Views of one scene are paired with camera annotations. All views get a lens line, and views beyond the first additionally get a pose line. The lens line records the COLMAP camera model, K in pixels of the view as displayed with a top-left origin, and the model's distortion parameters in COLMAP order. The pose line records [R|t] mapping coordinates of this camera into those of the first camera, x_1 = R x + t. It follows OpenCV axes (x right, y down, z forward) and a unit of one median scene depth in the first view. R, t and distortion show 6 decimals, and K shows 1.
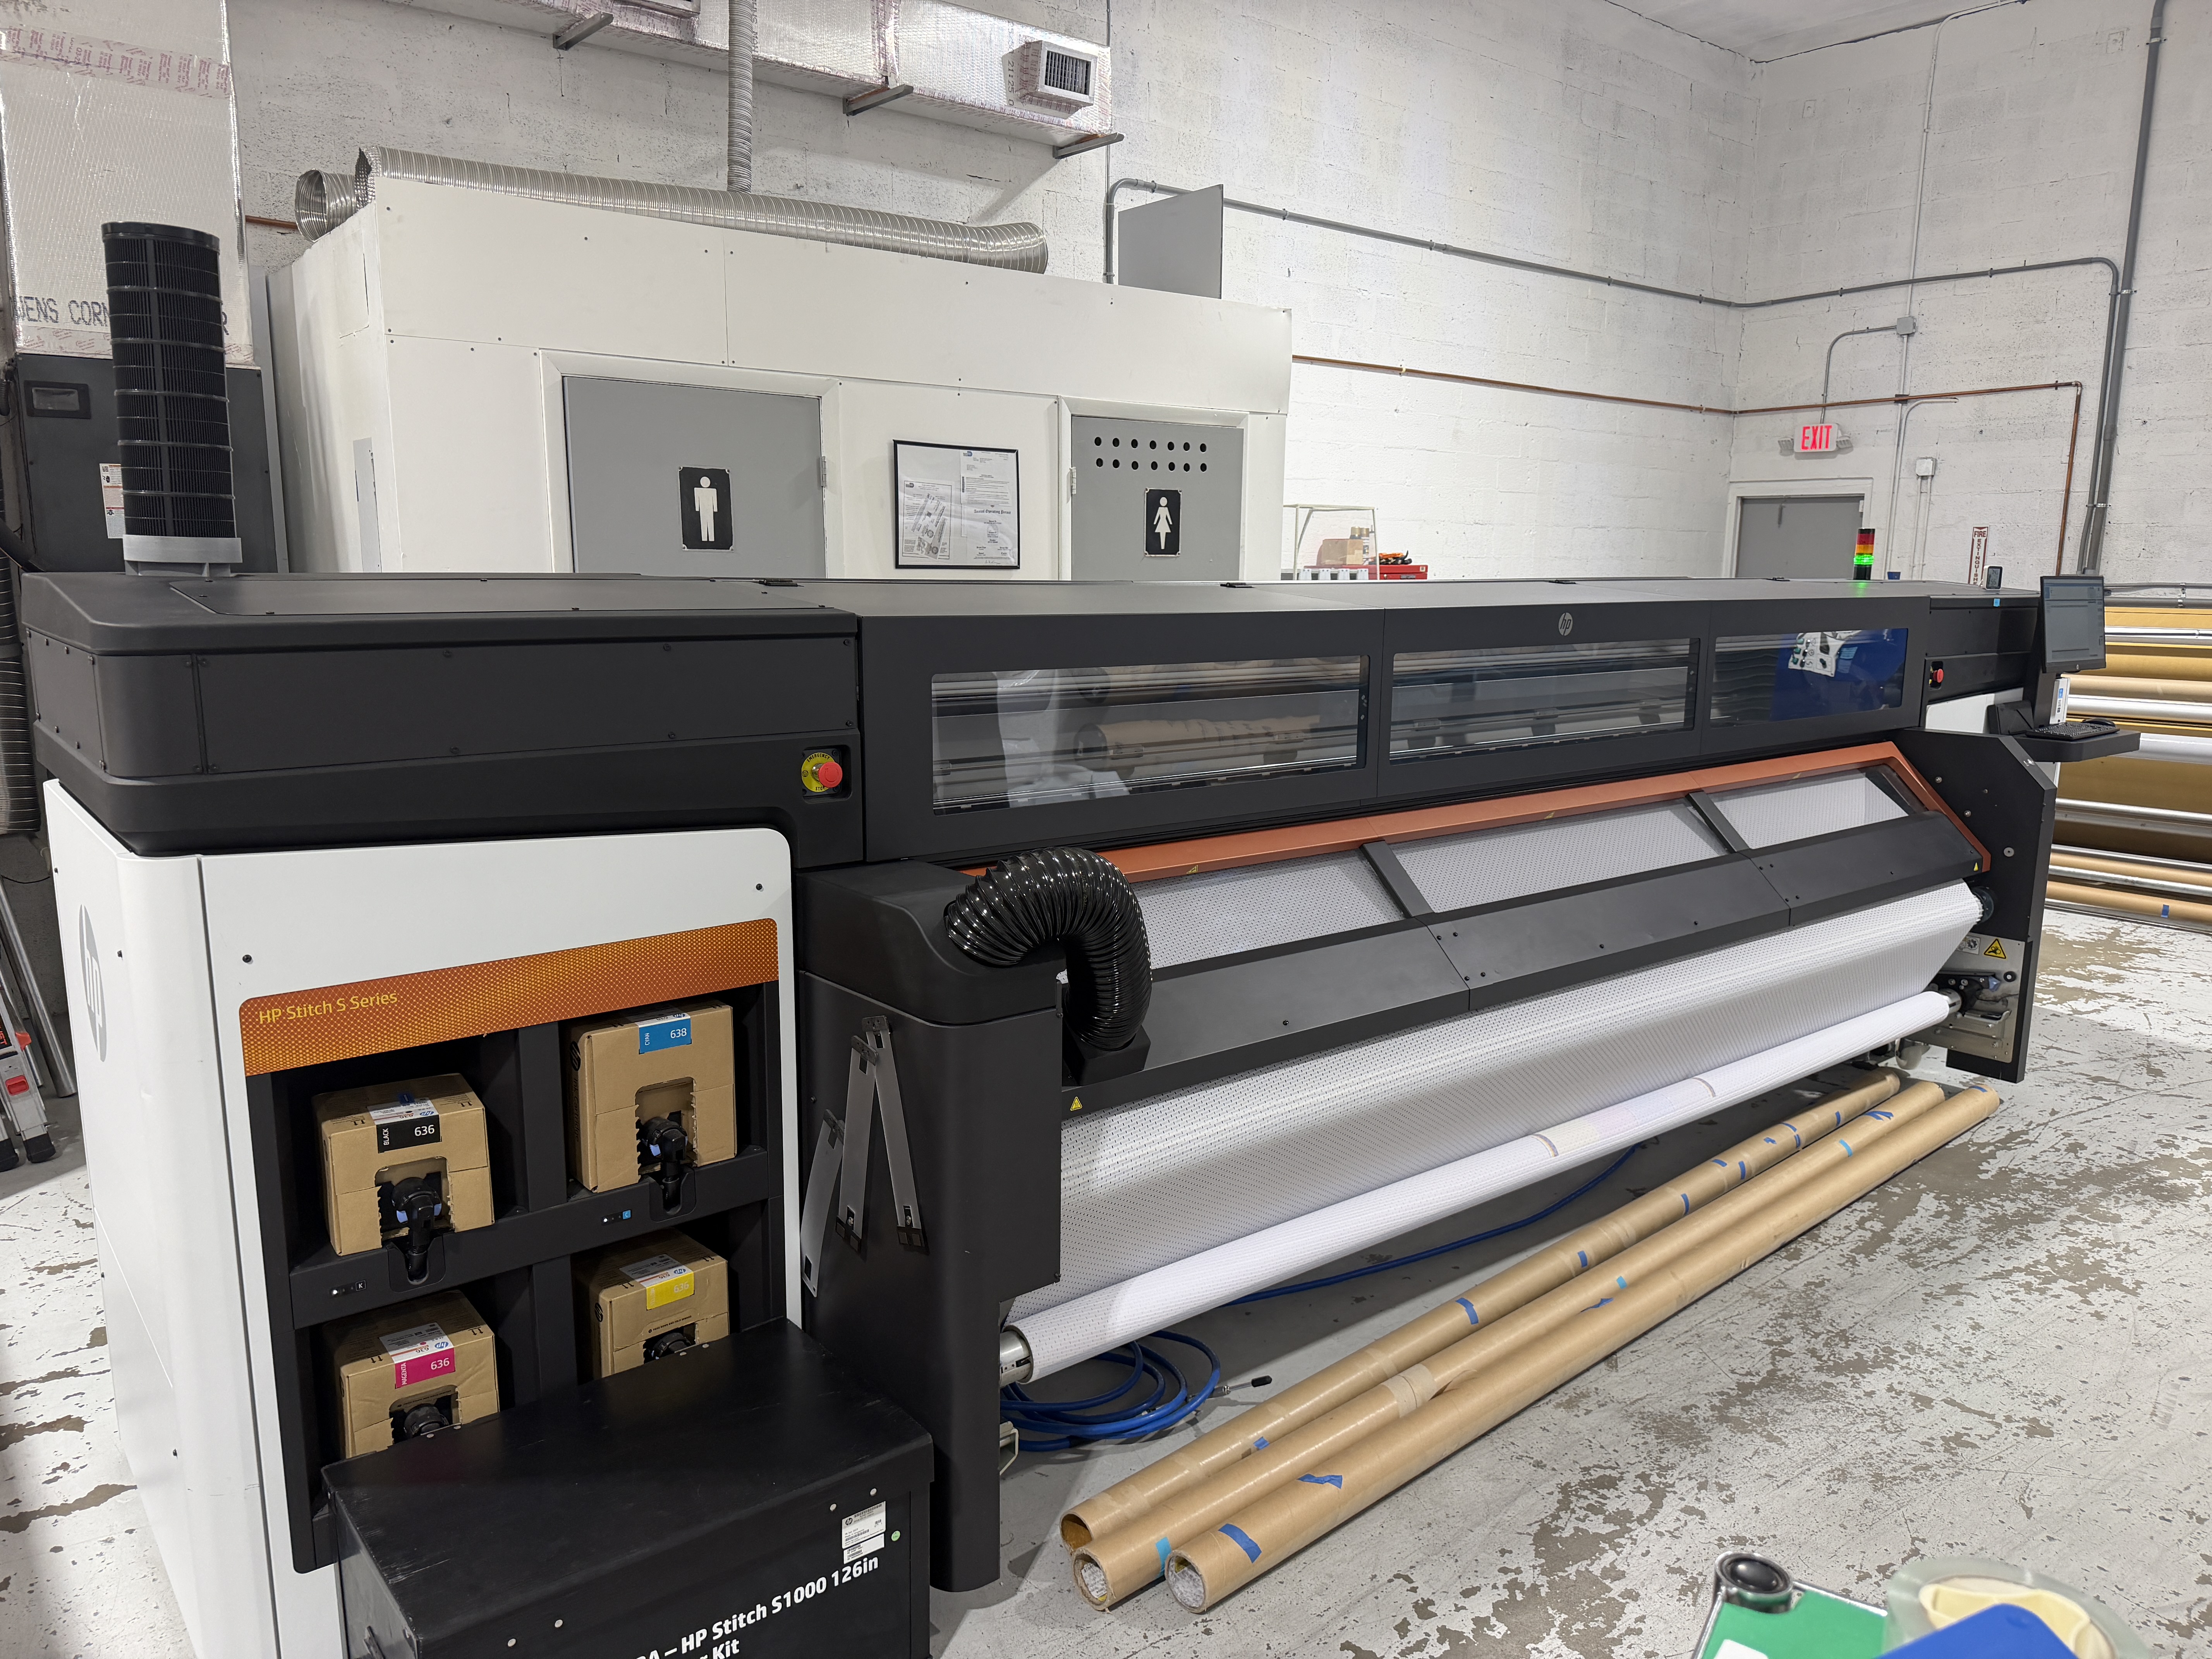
lens RADIAL K [[1566.5, 0, 1132.6], [0, 1566.5, 825.3], [0, 0, 1]] dist [0.082399, -0.093698]
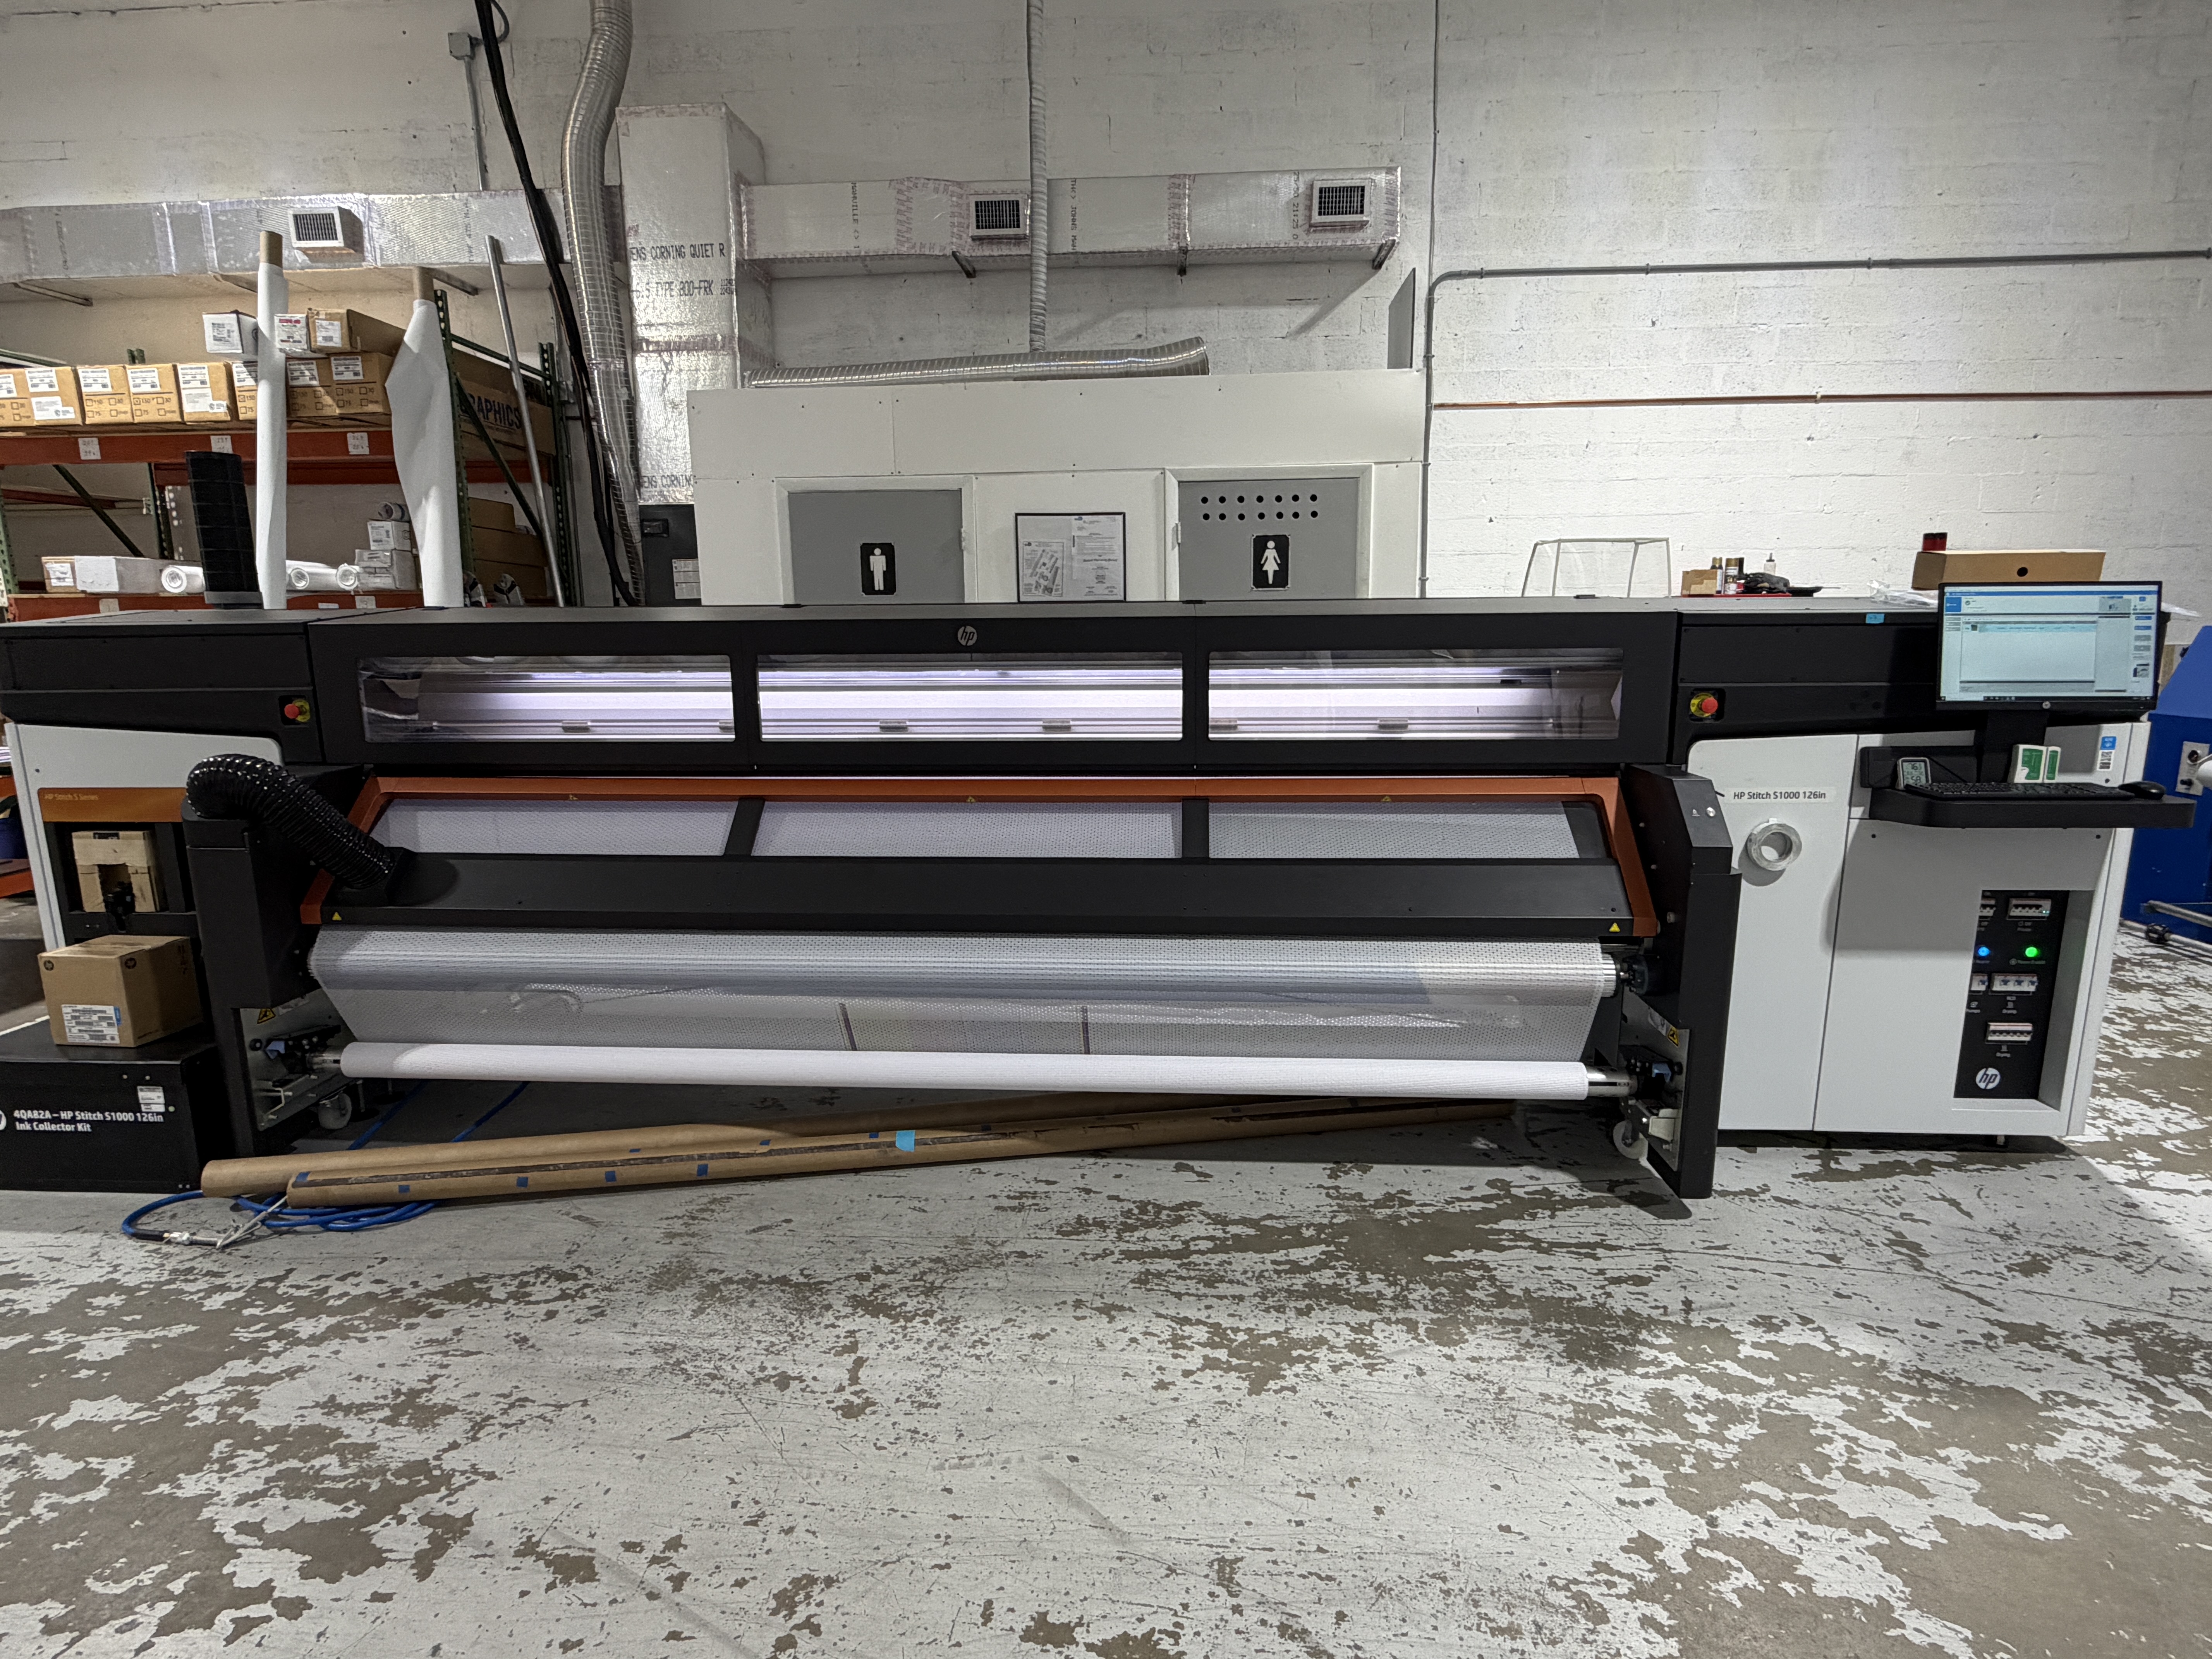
lens RADIAL K [[1157.1, 0, 1106.0], [0, 1157.1, 829.5], [0, 0, 1]] dist [-0.001636, 0.000144]
pose [[0.720605, 0.109215, -0.684690, 0.881167], [-0.098162, 0.993639, 0.055185, -0.039198], [0.686362, 0.027444, 0.726742, 0.425201]]
